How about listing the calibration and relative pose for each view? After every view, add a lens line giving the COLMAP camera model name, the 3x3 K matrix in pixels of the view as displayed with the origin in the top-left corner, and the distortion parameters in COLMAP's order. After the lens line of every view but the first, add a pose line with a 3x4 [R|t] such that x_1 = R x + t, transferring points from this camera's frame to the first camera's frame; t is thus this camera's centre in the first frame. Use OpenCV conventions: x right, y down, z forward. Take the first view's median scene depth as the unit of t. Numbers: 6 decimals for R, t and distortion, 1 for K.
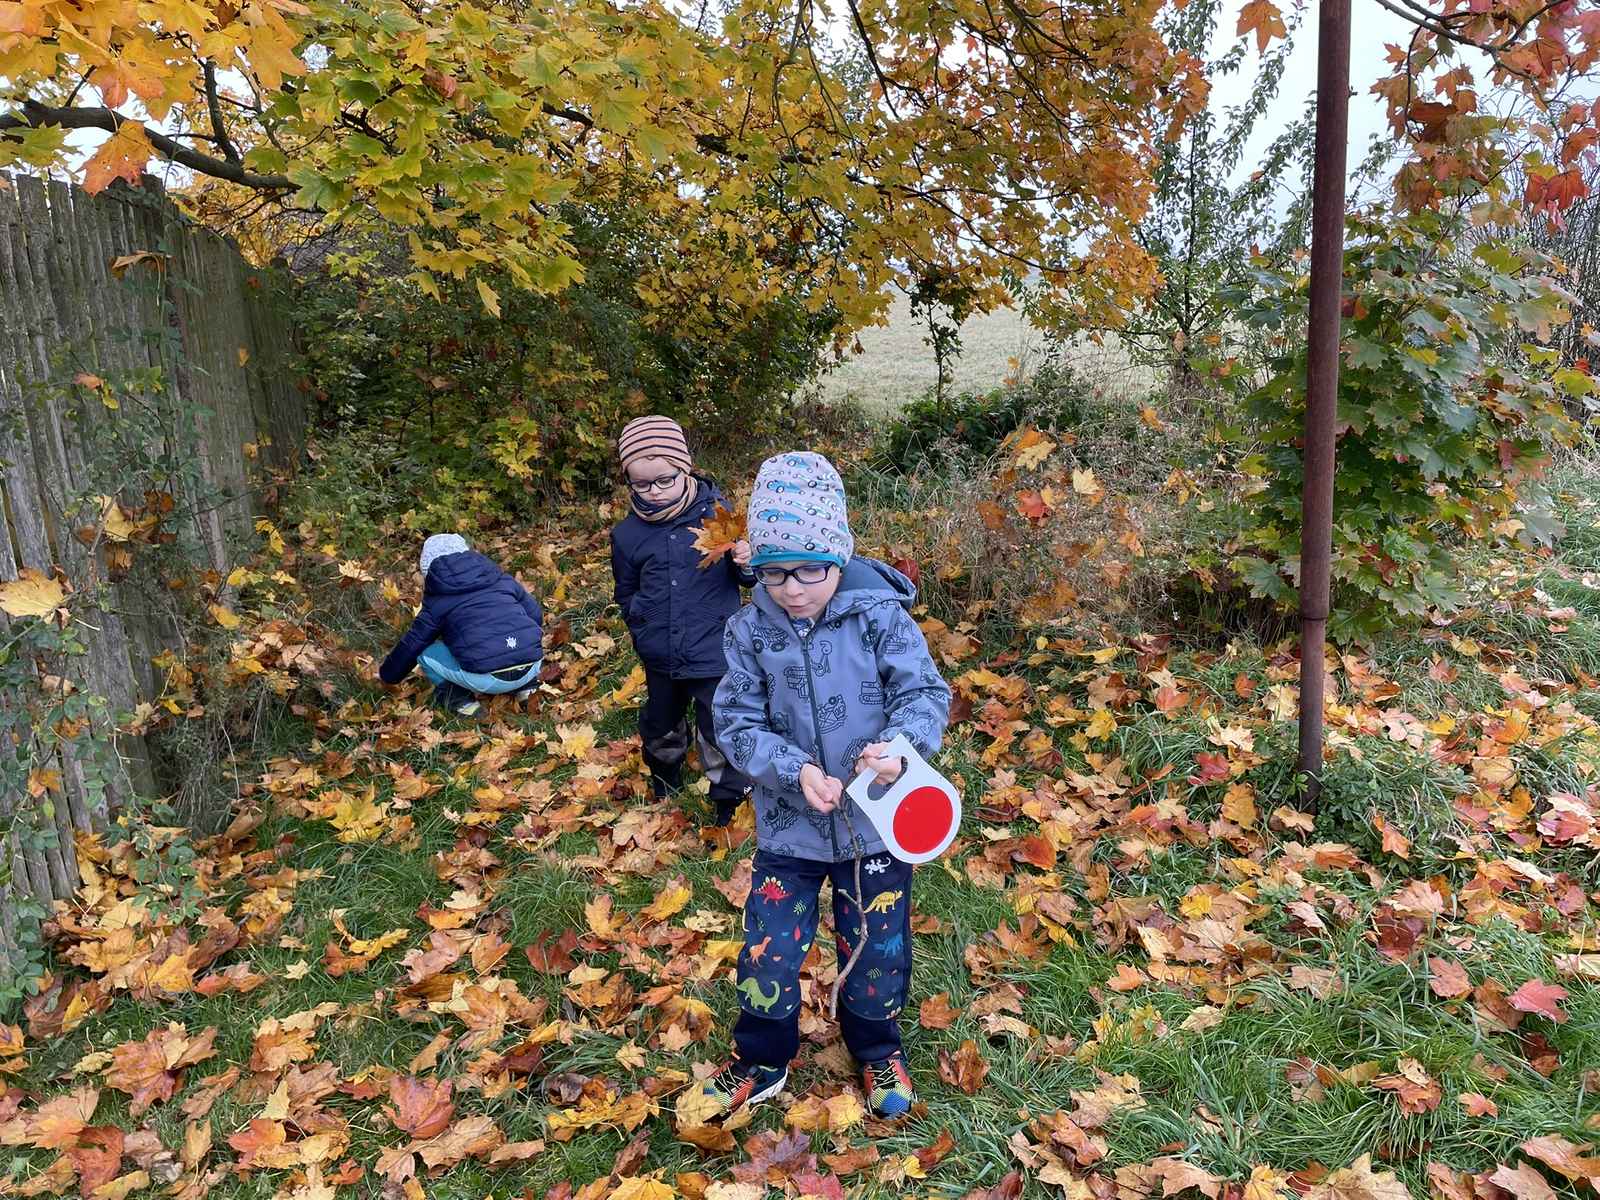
lens RADIAL K [[1186.0, 0, 796.4], [0, 1186.0, 636.5], [0, 0, 1]] dist [0.102726, -0.121532]
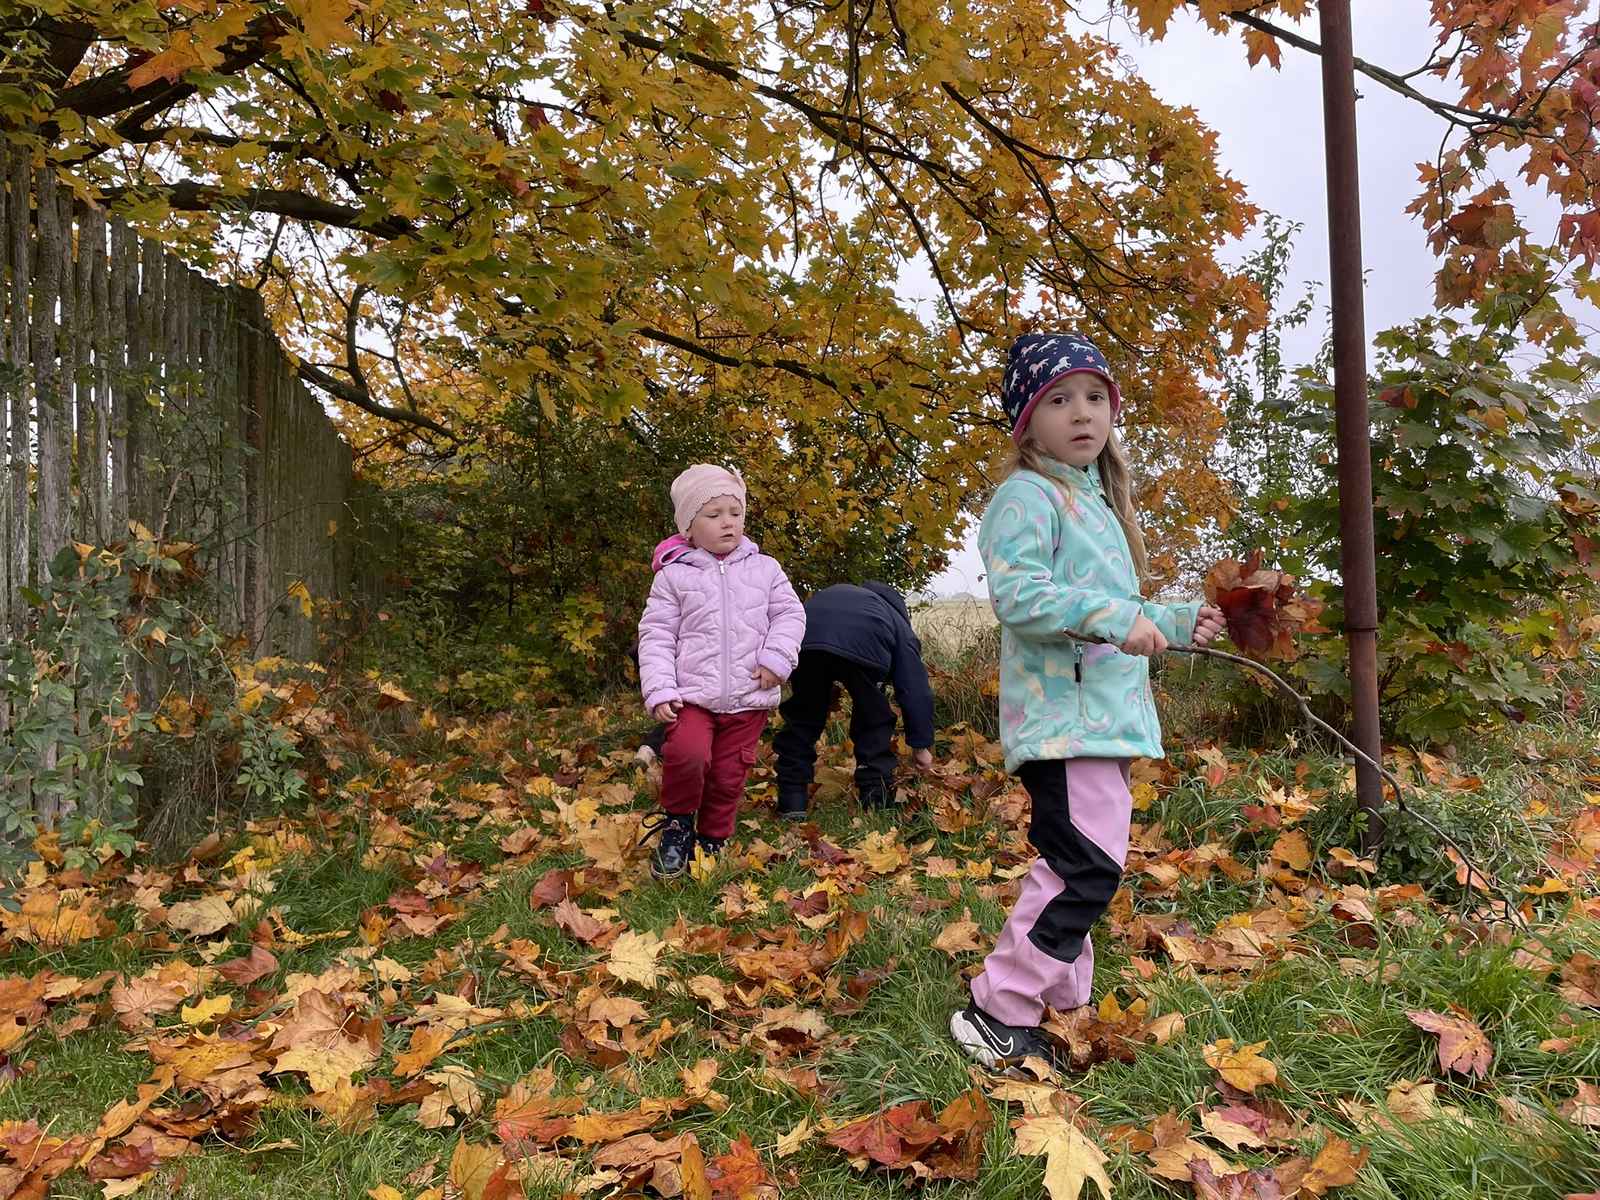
lens RADIAL K [[1201.0, 0, 804.1], [0, 1201.0, 644.0], [0, 0, 1]] dist [0.111285, -0.136370]
pose [[0.996150, 0.035934, -0.079961, 0.038167], [-0.055250, 0.965521, -0.254396, 0.114655], [0.068062, 0.257834, 0.963789, 0.037256]]
